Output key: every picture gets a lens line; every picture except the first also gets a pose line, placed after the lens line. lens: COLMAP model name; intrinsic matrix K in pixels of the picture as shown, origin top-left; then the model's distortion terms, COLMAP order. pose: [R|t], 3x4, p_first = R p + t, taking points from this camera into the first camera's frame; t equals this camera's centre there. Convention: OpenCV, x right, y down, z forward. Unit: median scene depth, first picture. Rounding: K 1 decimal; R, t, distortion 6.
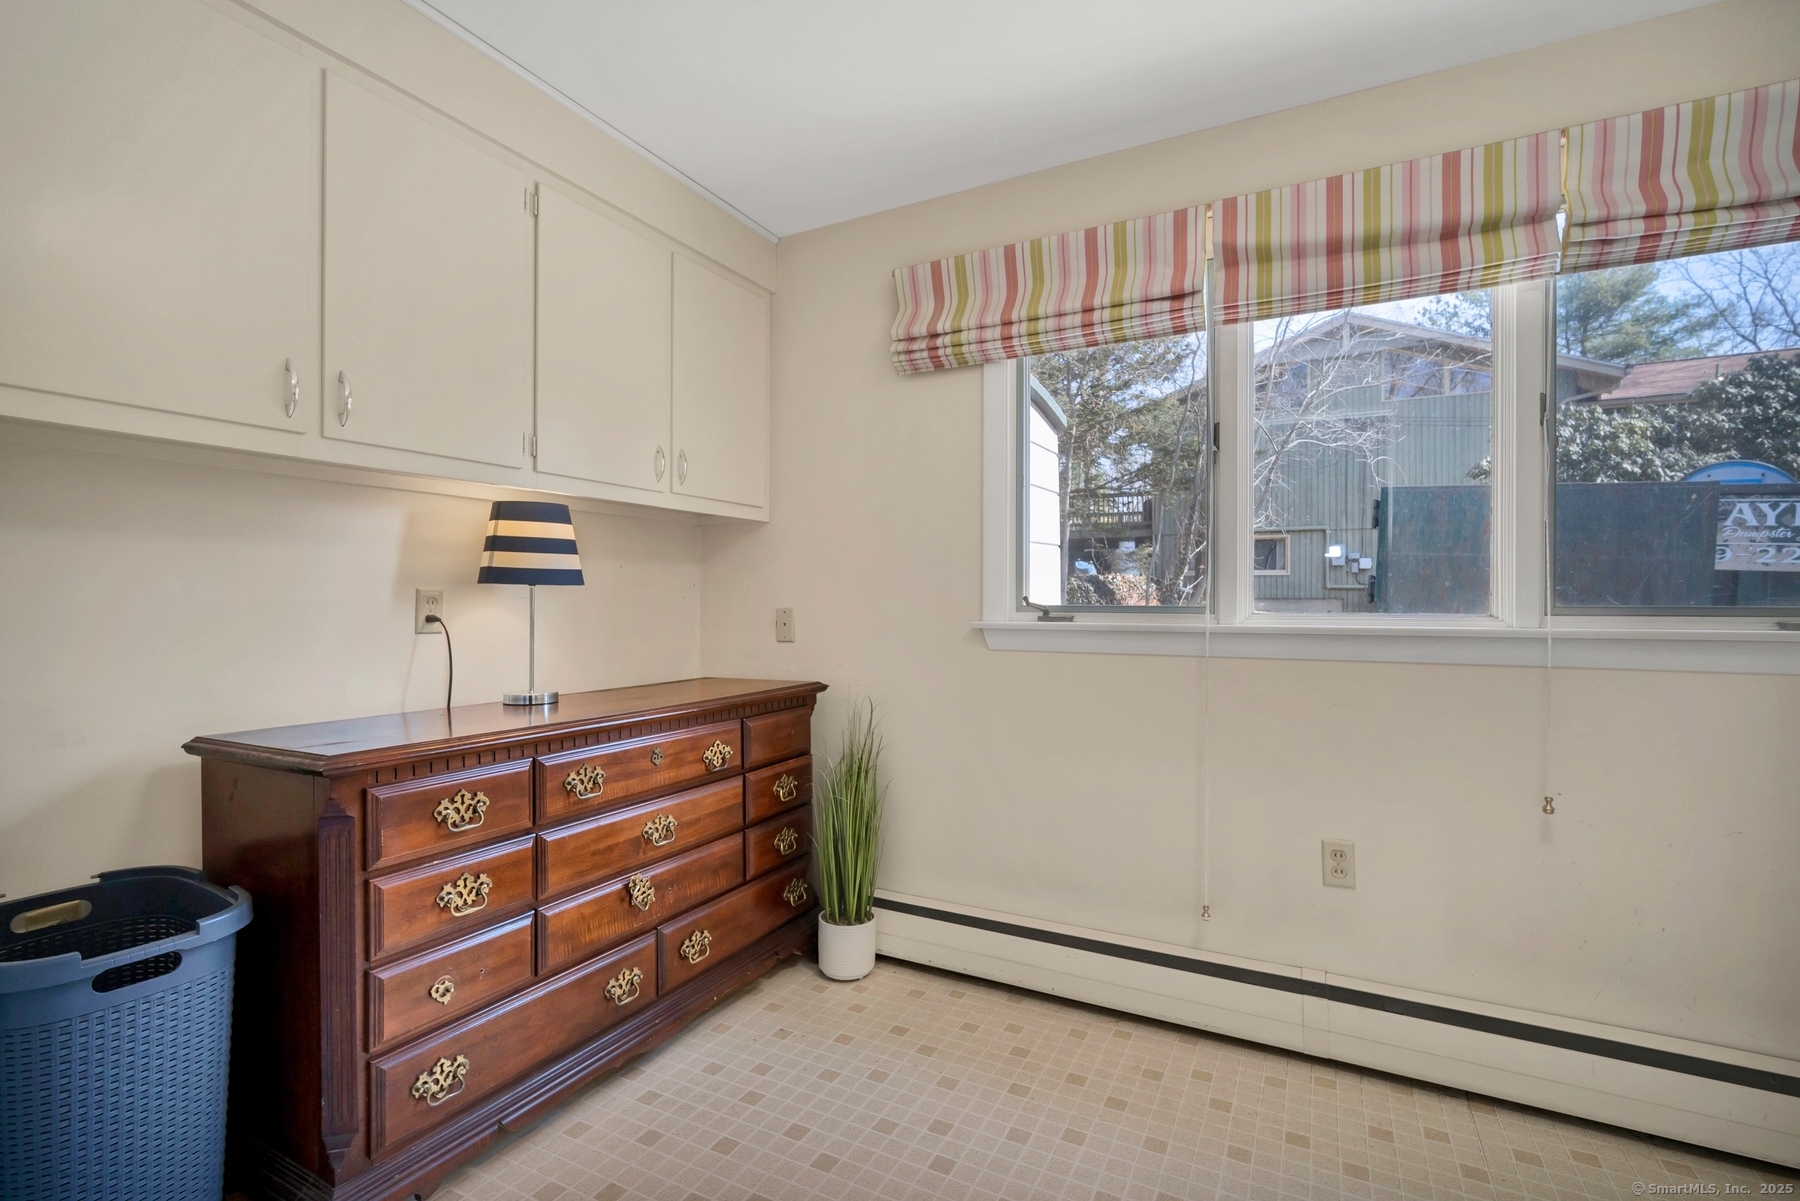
lens RADIAL K [[814.3, 0, 894.8], [0, 814.3, 601.7], [0, 0, 1]] dist [-0.006749, 0.000605]
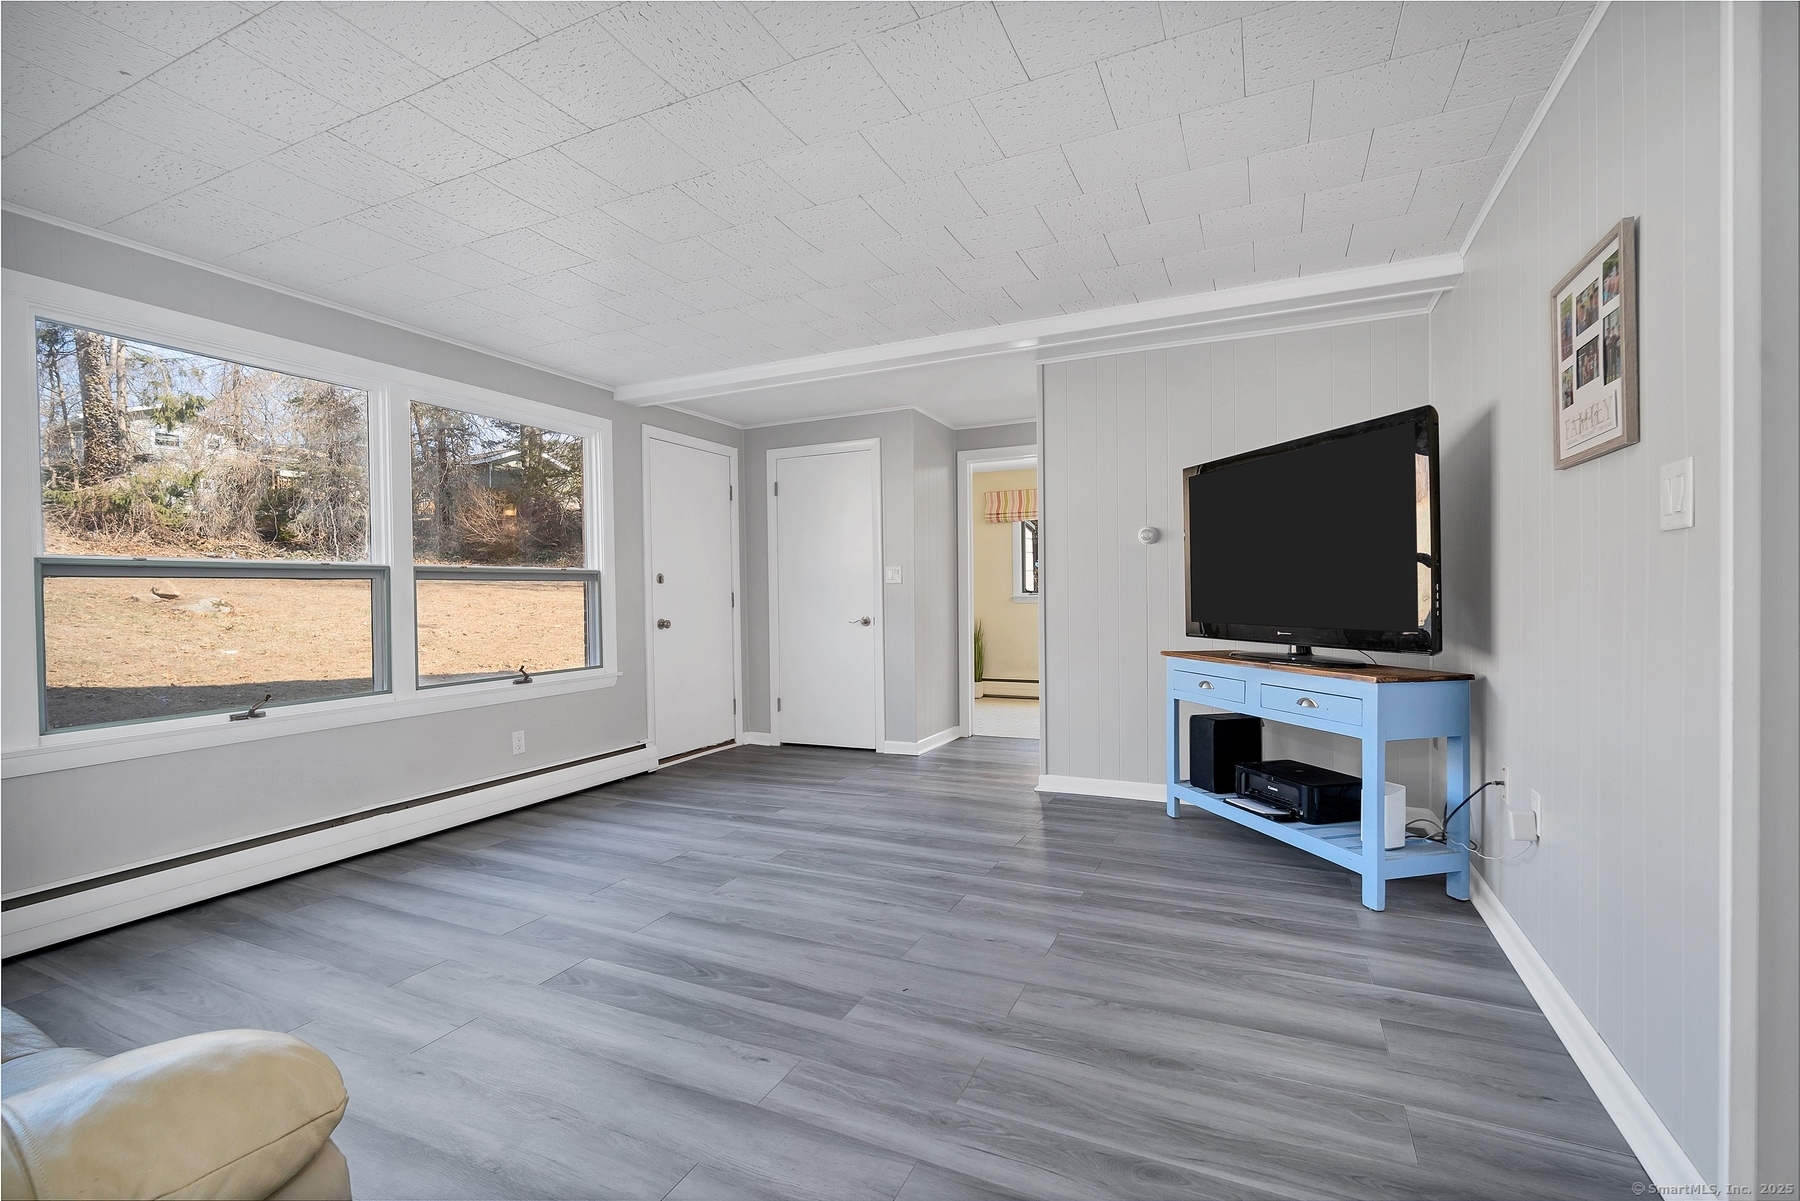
lens RADIAL K [[814.3, 0, 901.0], [0, 814.3, 602.3], [0, 0, 1]] dist [-0.006749, 0.000605]
pose [[0.998914, -0.013523, 0.044576, -0.700168], [0.013218, 0.999887, 0.007117, 0.030944], [-0.044668, -0.006520, 0.998981, -3.267496]]
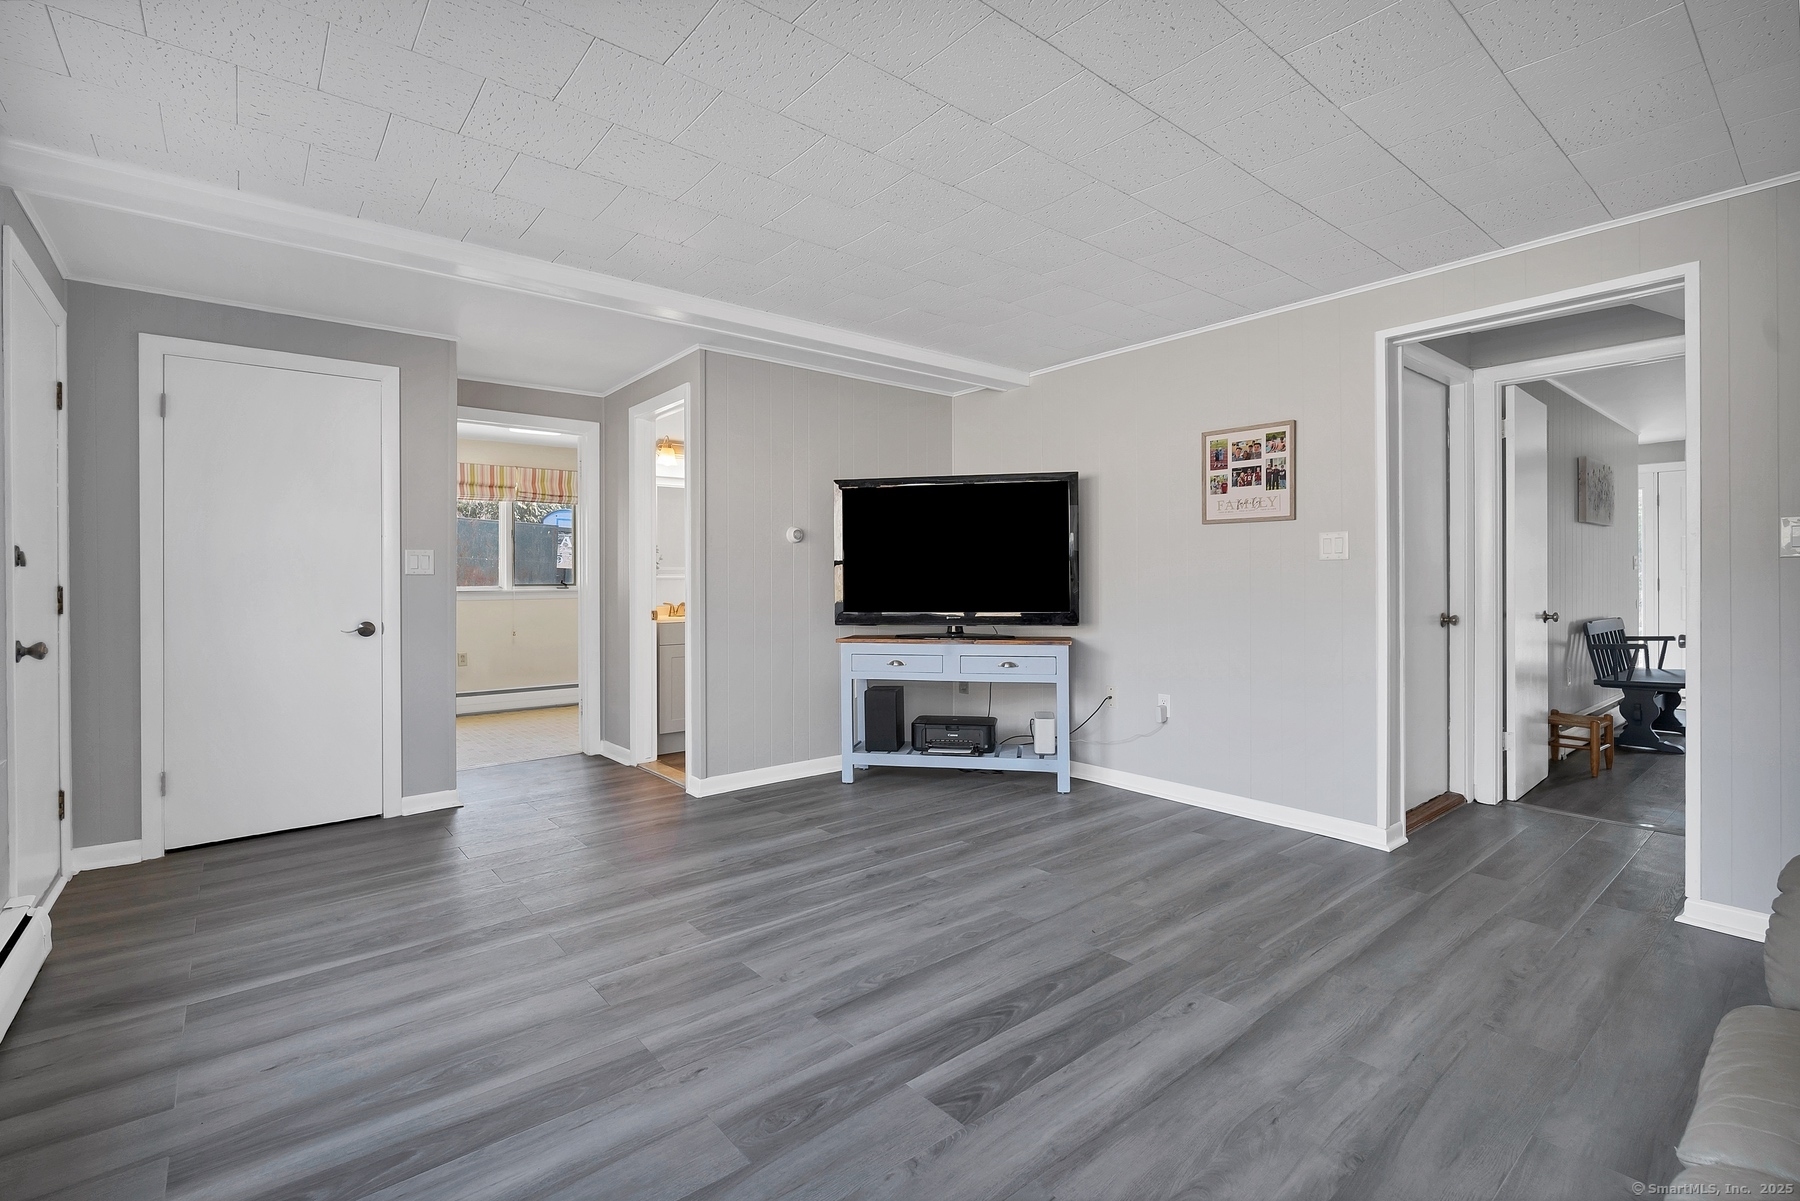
lens RADIAL K [[814.3, 0, 902.0], [0, 814.3, 591.1], [0, 0, 1]] dist [-0.006749, 0.000605]
pose [[0.379731, -0.015968, 0.924959, -2.126680], [0.010048, 0.999863, 0.013136, 0.009523], [-0.925042, 0.004306, 0.379839, -2.237950]]
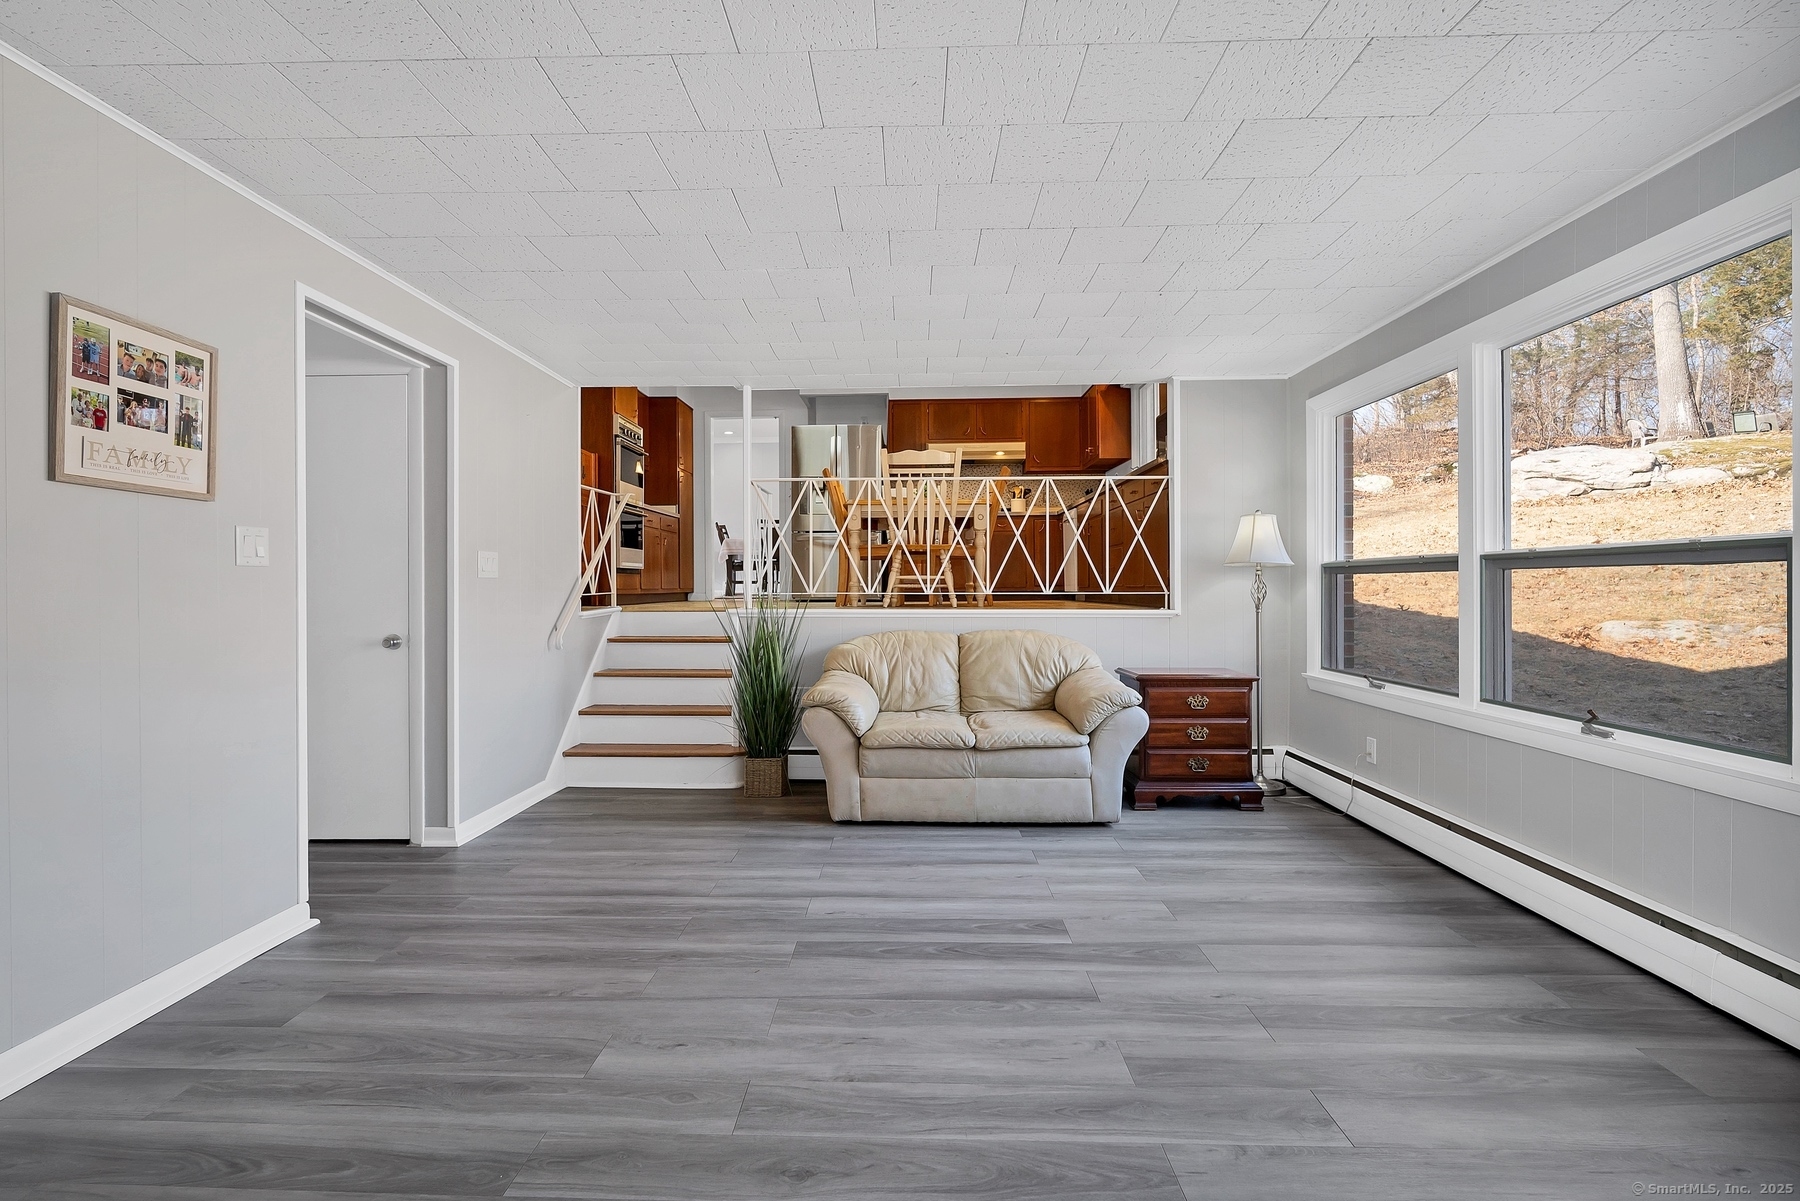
lens RADIAL K [[814.3, 0, 891.0], [0, 814.3, 591.8], [0, 0, 1]] dist [-0.006749, 0.000605]
pose [[-0.900498, 0.005882, -0.434821, -0.259384], [-0.000032, 0.999908, 0.013592, -0.003580], [0.434861, 0.012253, -0.900414, -0.685441]]
